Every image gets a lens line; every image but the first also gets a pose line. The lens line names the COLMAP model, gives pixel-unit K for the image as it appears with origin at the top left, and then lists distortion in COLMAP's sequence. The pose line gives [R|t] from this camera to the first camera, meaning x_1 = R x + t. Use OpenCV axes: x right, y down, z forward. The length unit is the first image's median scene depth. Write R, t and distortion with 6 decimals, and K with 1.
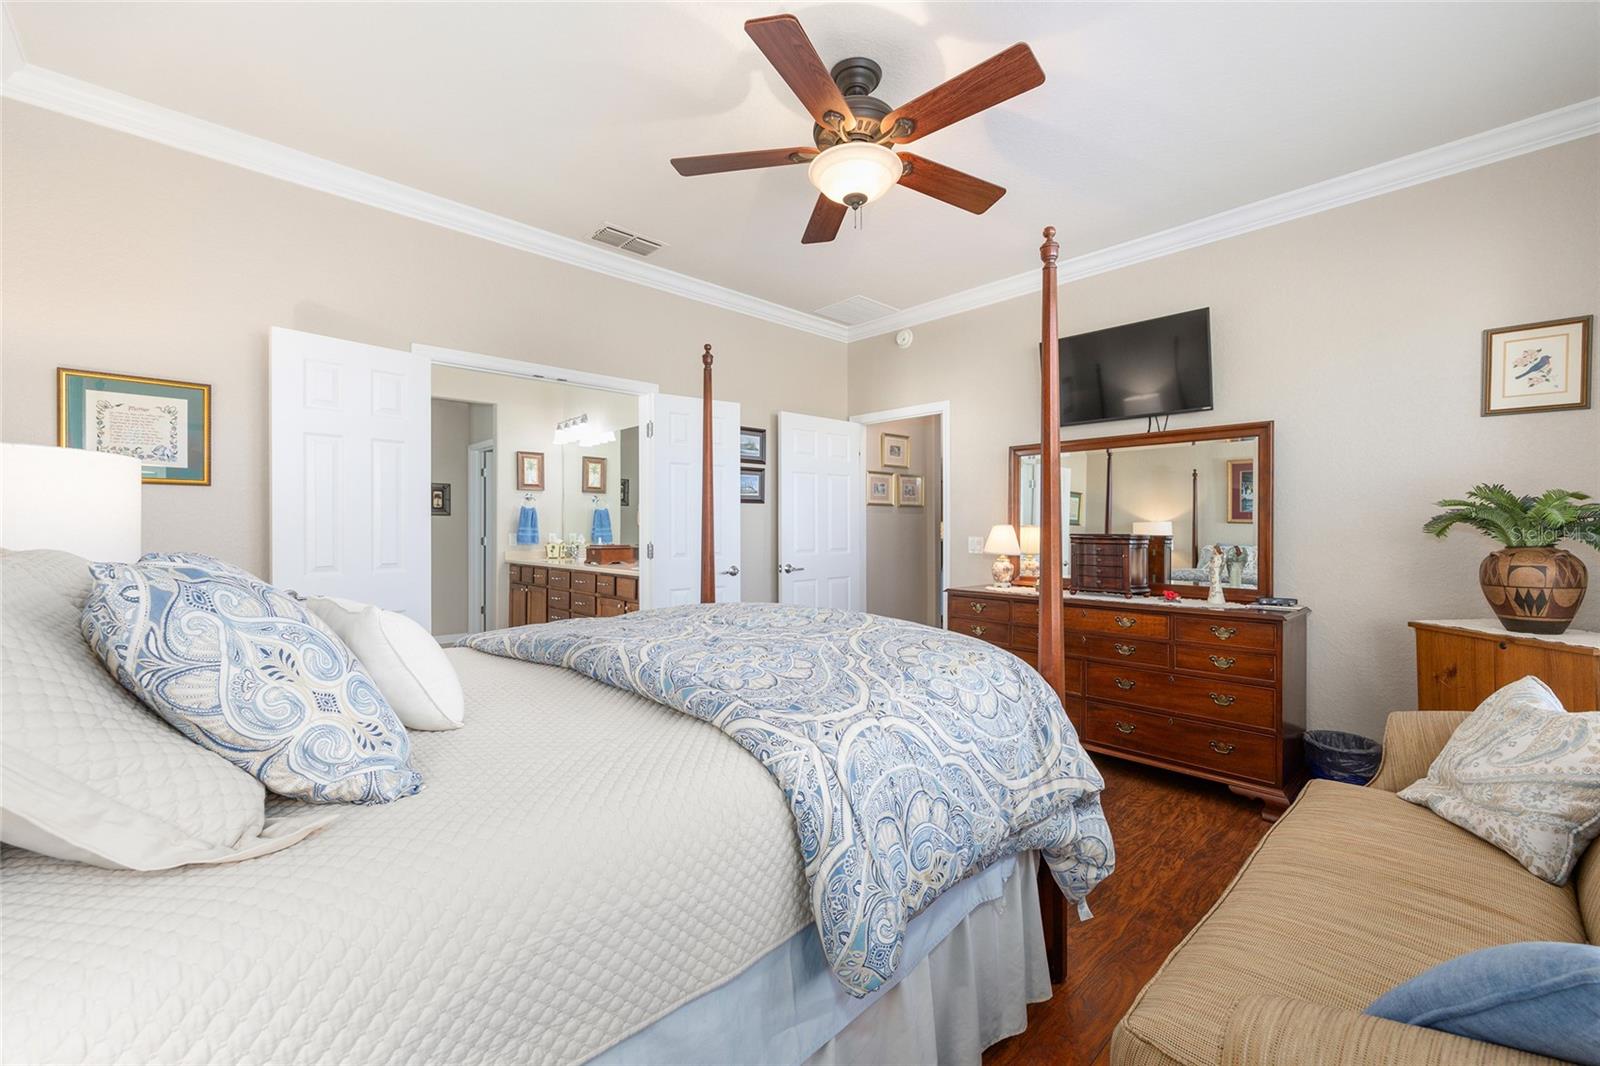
lens RADIAL K [[637.1, 0, 804.6], [0, 637.1, 525.6], [0, 0, 1]] dist [-0.004020, 0.000130]
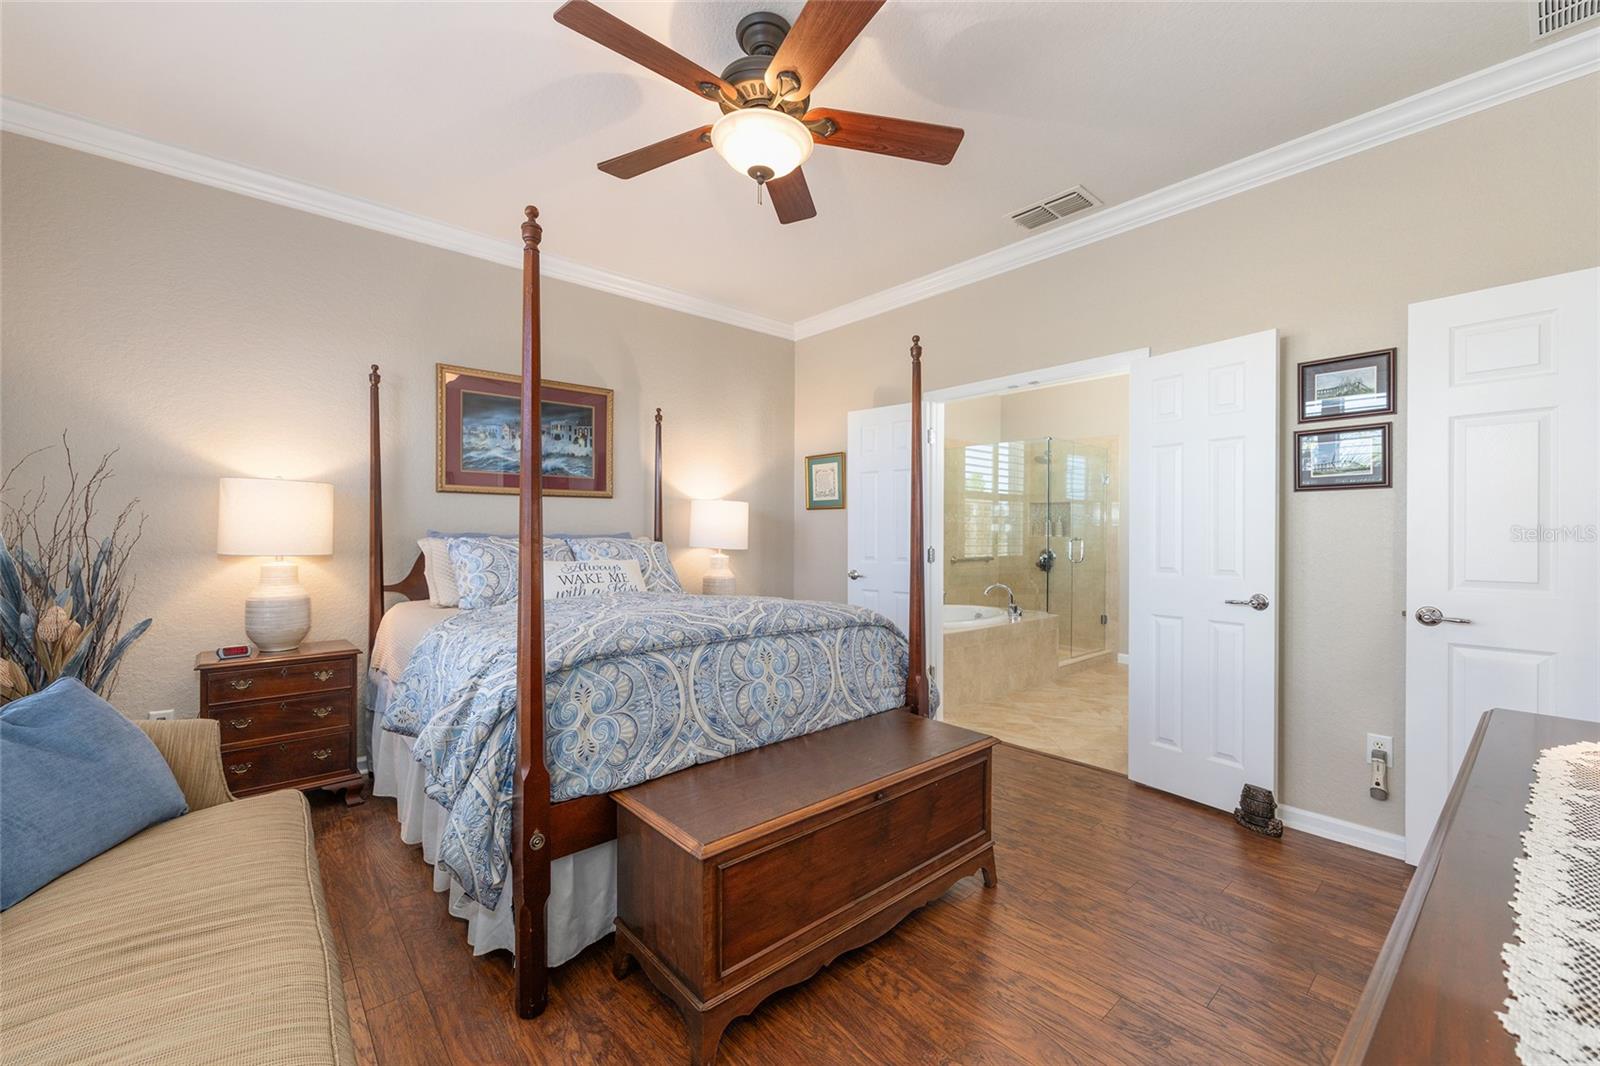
lens RADIAL K [[637.1, 0, 803.6], [0, 637.1, 535.0], [0, 0, 1]] dist [-0.004020, 0.000130]
pose [[-0.028216, 0.001986, -0.999600, 0.604674], [-0.003194, 0.999993, 0.002077, 0.006482], [0.999597, 0.003252, -0.028209, 0.660404]]
